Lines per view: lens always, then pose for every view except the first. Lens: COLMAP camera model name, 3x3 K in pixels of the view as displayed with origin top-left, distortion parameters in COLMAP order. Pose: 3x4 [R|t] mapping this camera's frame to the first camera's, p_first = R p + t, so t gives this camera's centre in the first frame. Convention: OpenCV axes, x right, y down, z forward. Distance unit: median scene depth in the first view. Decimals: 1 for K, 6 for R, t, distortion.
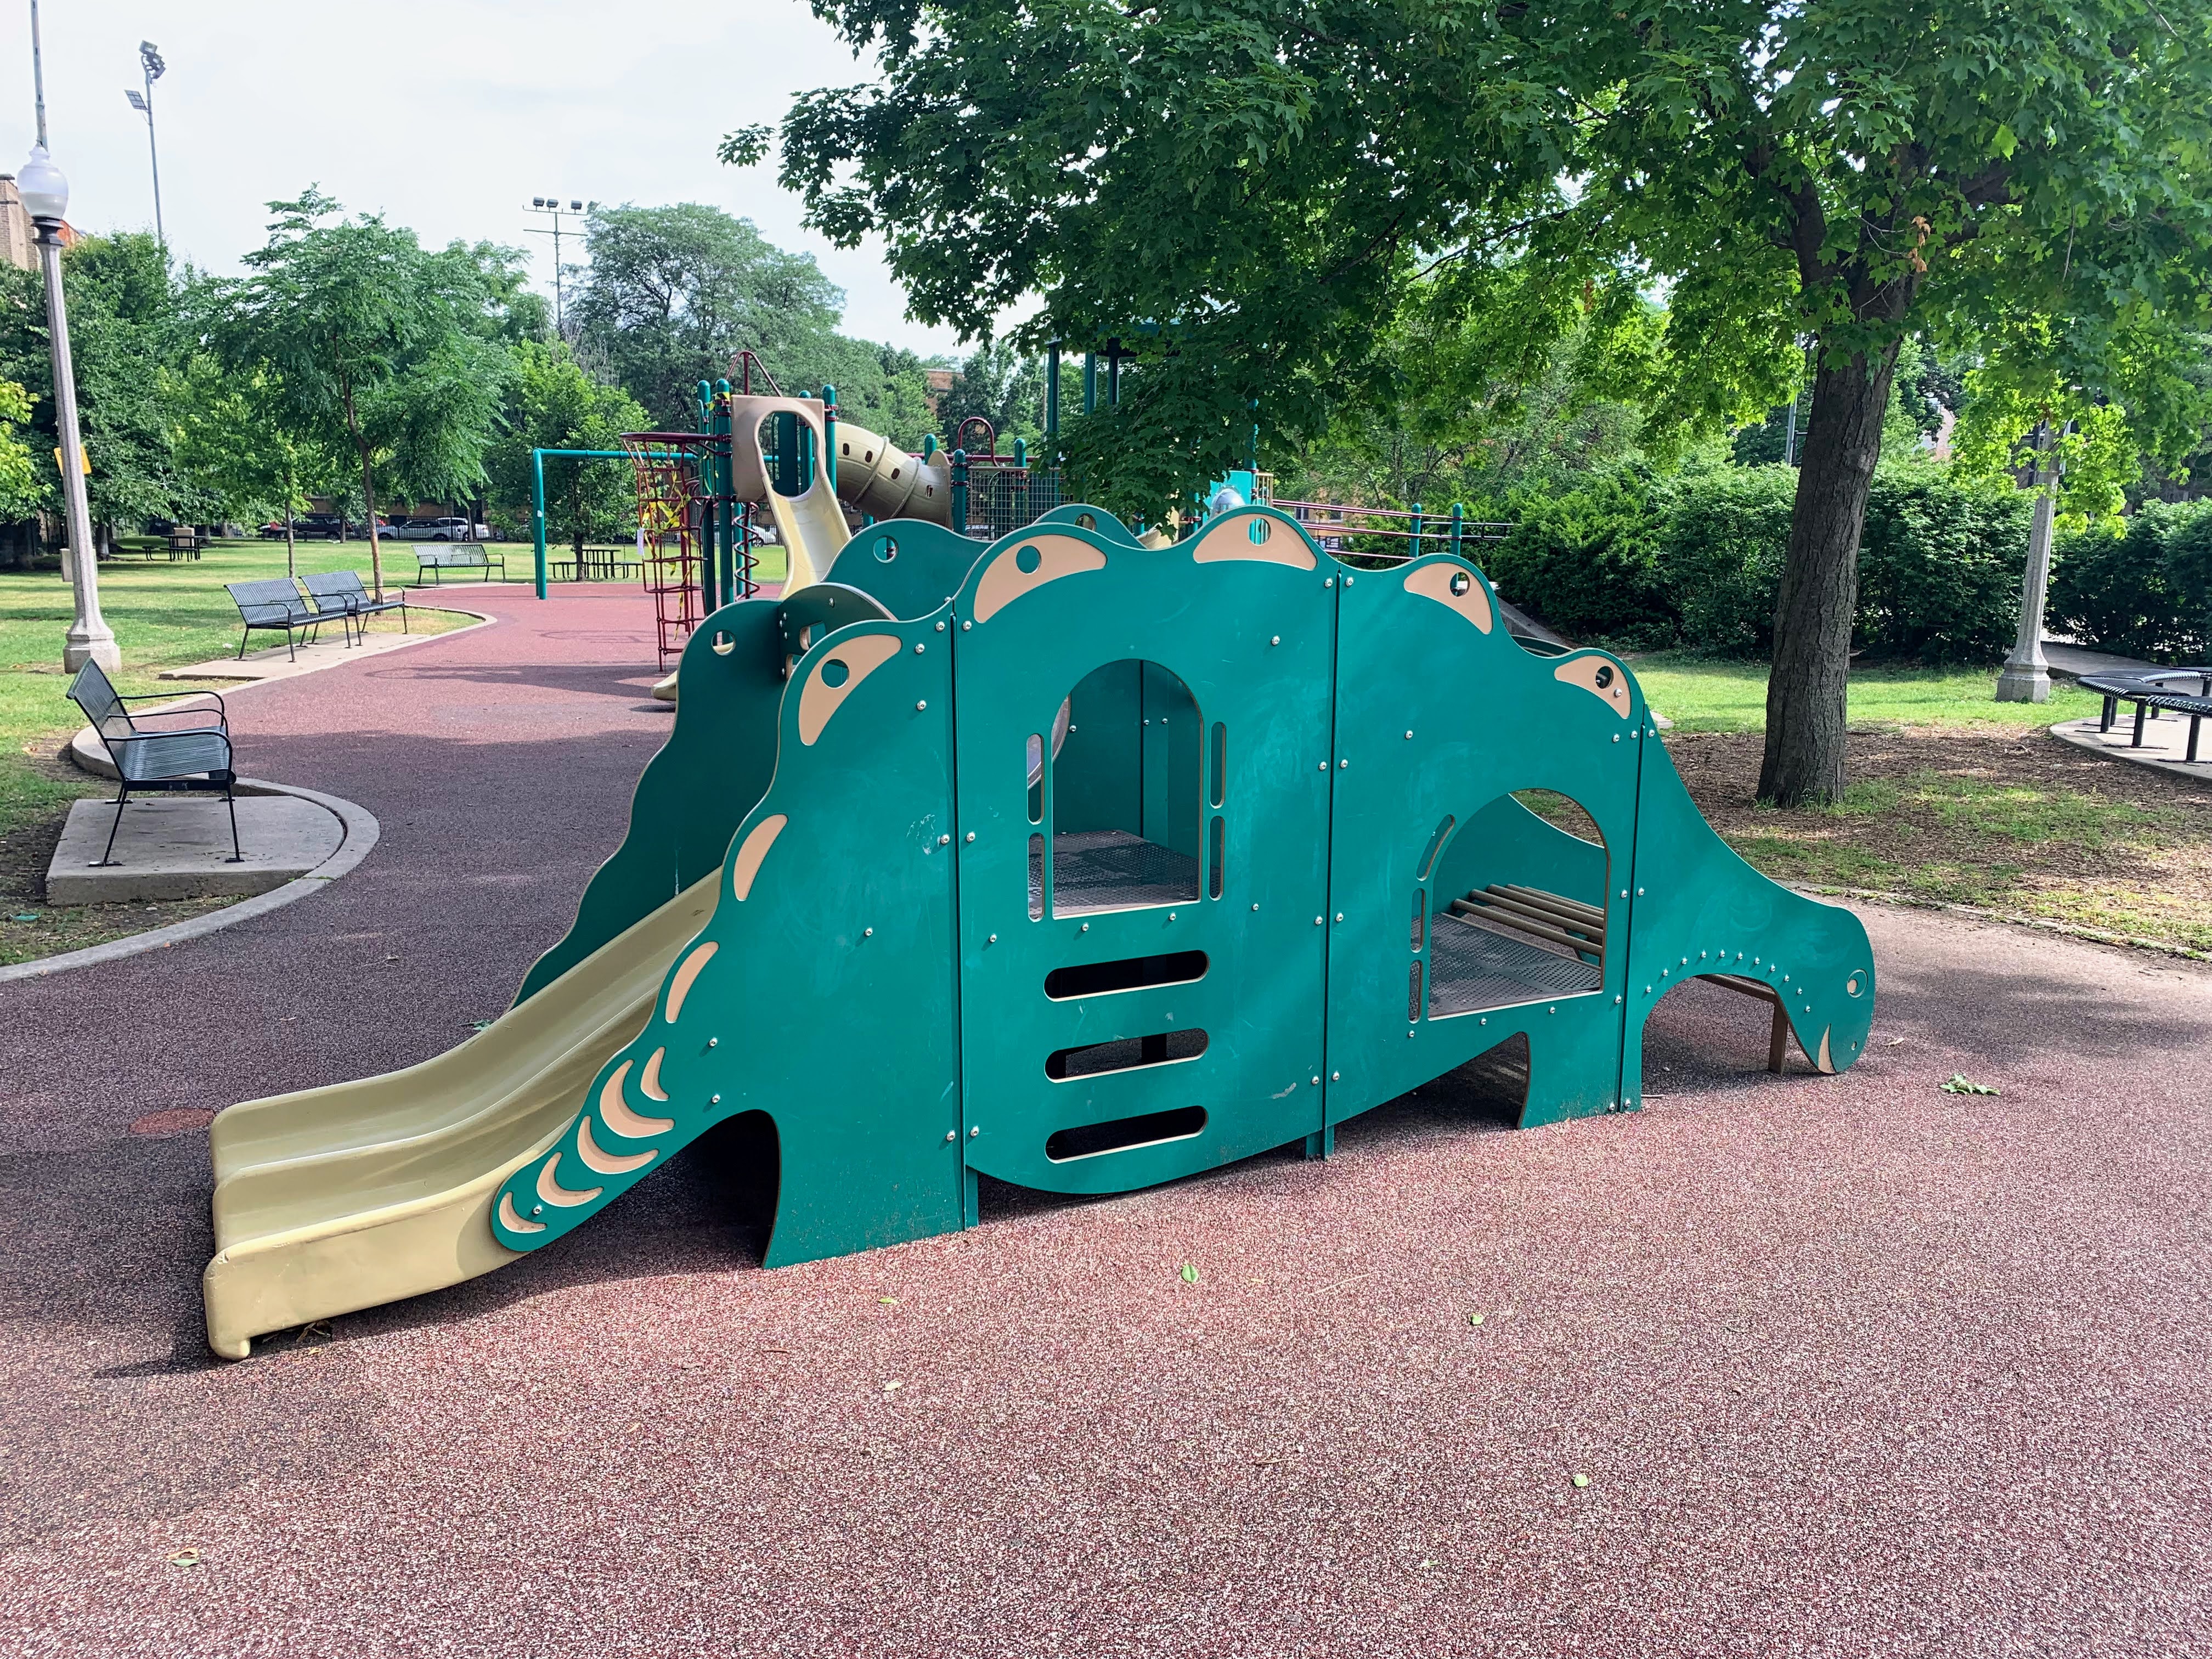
lens RADIAL K [[1680.8, 0, 1109.7], [0, 1680.8, 814.5], [0, 0, 1]] dist [0.040571, -0.039582]
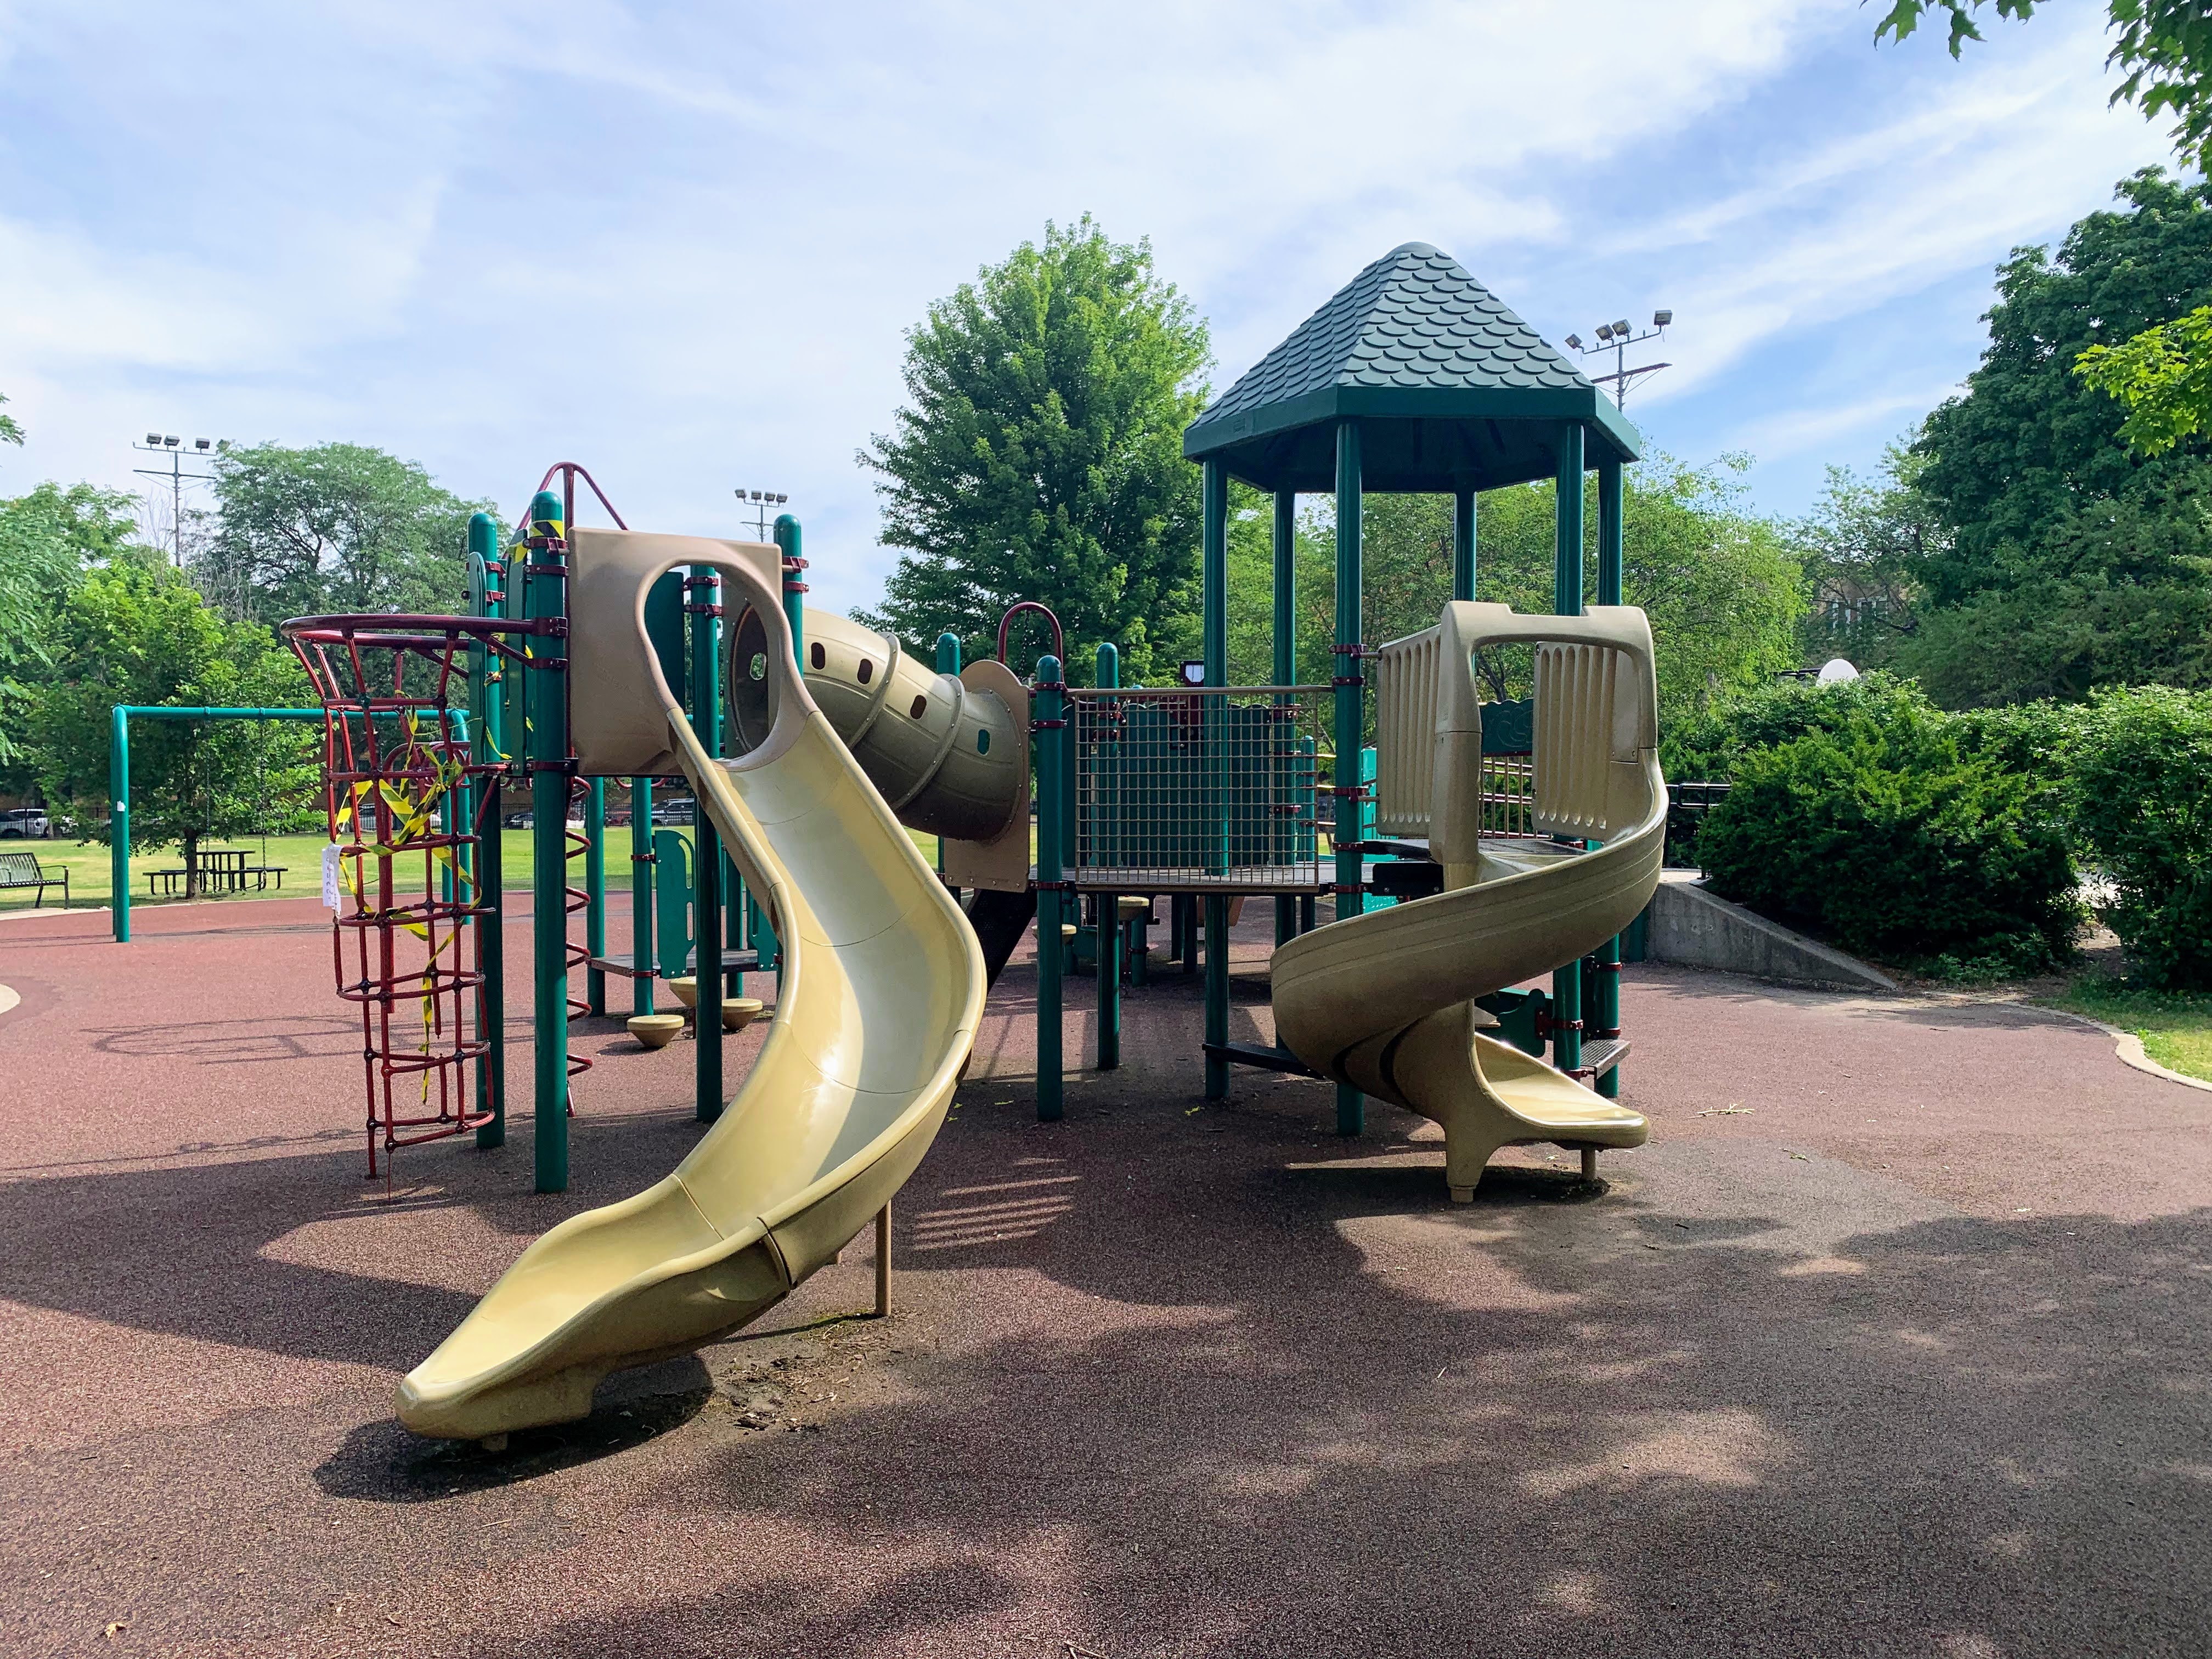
lens RADIAL K [[1680.8, 0, 1111.8], [0, 1680.8, 820.4], [0, 0, 1]] dist [0.040571, -0.039582]
pose [[0.980971, -0.026413, 0.192348, -0.036561], [0.055625, 0.987407, -0.148101, -0.021848], [-0.186014, 0.155982, 0.970087, 0.119696]]
